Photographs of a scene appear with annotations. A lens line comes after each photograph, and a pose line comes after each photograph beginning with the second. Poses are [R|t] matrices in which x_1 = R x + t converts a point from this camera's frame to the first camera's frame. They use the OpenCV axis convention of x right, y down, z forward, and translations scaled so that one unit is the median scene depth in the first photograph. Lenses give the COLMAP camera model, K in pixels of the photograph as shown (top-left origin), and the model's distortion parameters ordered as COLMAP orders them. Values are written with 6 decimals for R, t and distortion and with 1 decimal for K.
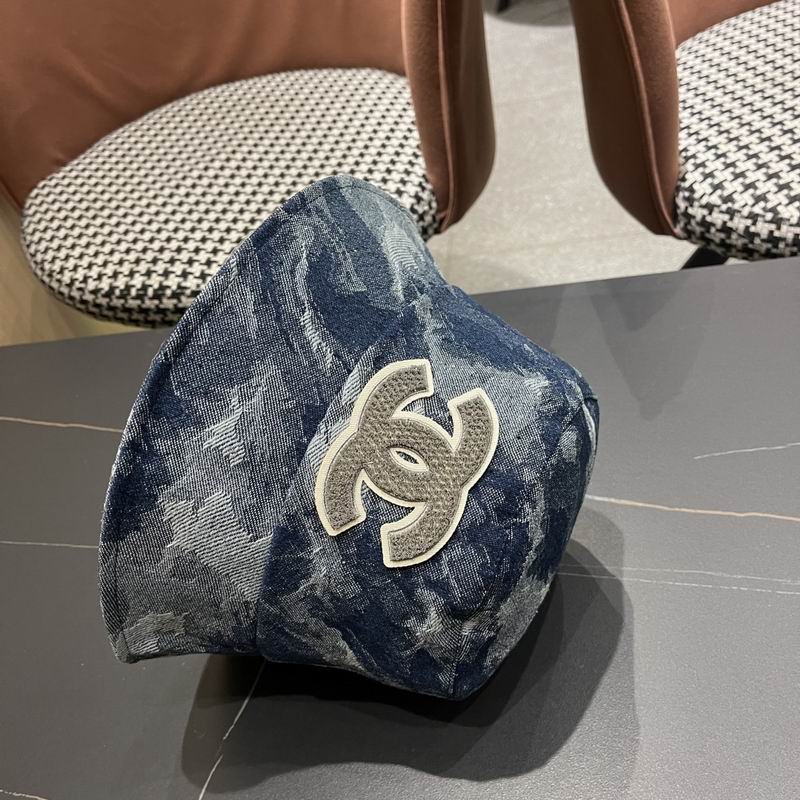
lens RADIAL K [[832.8, 0, 394.3], [0, 832.8, 407.2], [0, 0, 1]] dist [0.006472, 0.000000]
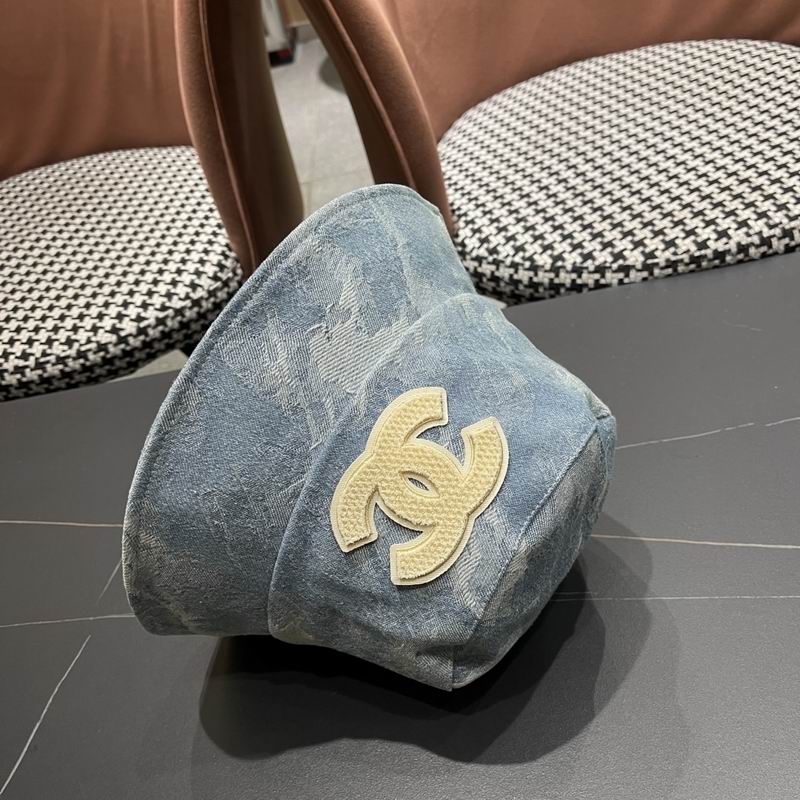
lens RADIAL K [[832.8, 0, 412.5], [0, 832.8, 409.3], [0, 0, 1]] dist [0.006472, 0.000000]
pose [[0.989004, -0.080497, 0.124060, 0.121129], [0.089087, 0.993880, -0.065320, 0.016679], [-0.118043, 0.075654, 0.990122, -0.048346]]
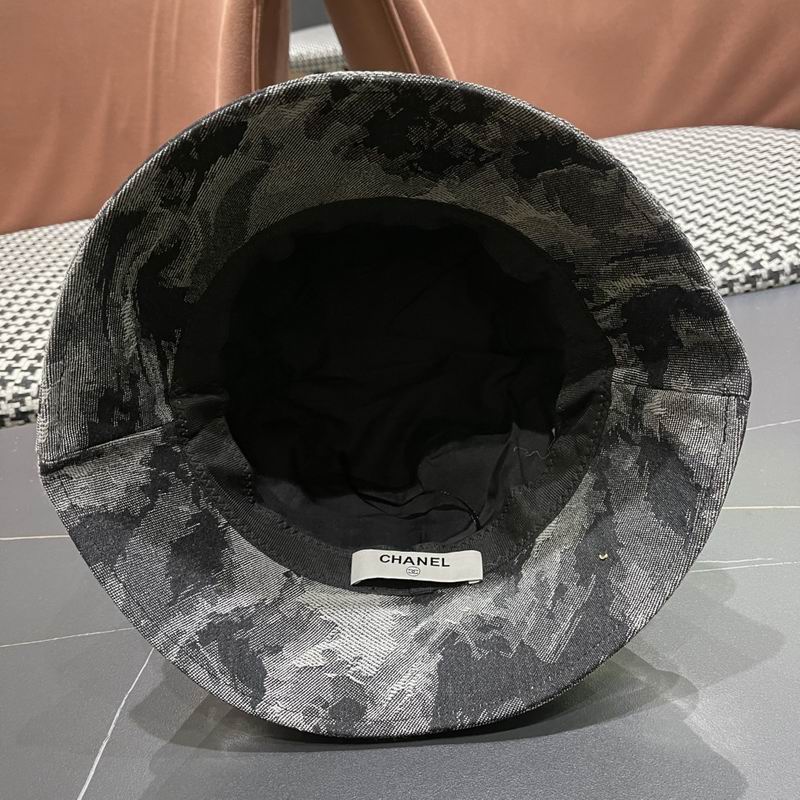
lens RADIAL K [[832.8, 0, 393.7], [0, 832.8, 403.1], [0, 0, 1]] dist [0.006472, 0.000000]
pose [[0.969104, -0.045190, 0.242476, -0.039425], [0.109505, 0.959703, -0.258802, 0.136278], [-0.221010, 0.277359, 0.935001, 0.072434]]
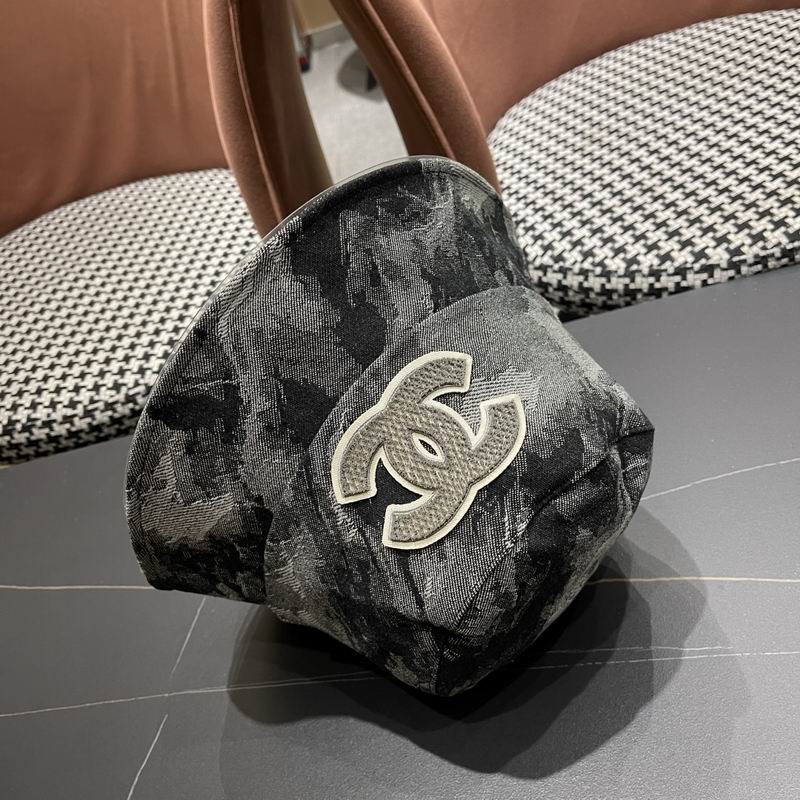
lens RADIAL K [[832.8, 0, 401.4], [0, 832.8, 406.4], [0, 0, 1]] dist [0.006472, 0.000000]
pose [[0.986448, -0.146441, 0.074001, 0.093051], [0.151710, 0.985840, -0.071433, -0.024130], [-0.062493, 0.081691, 0.994697, 0.014062]]
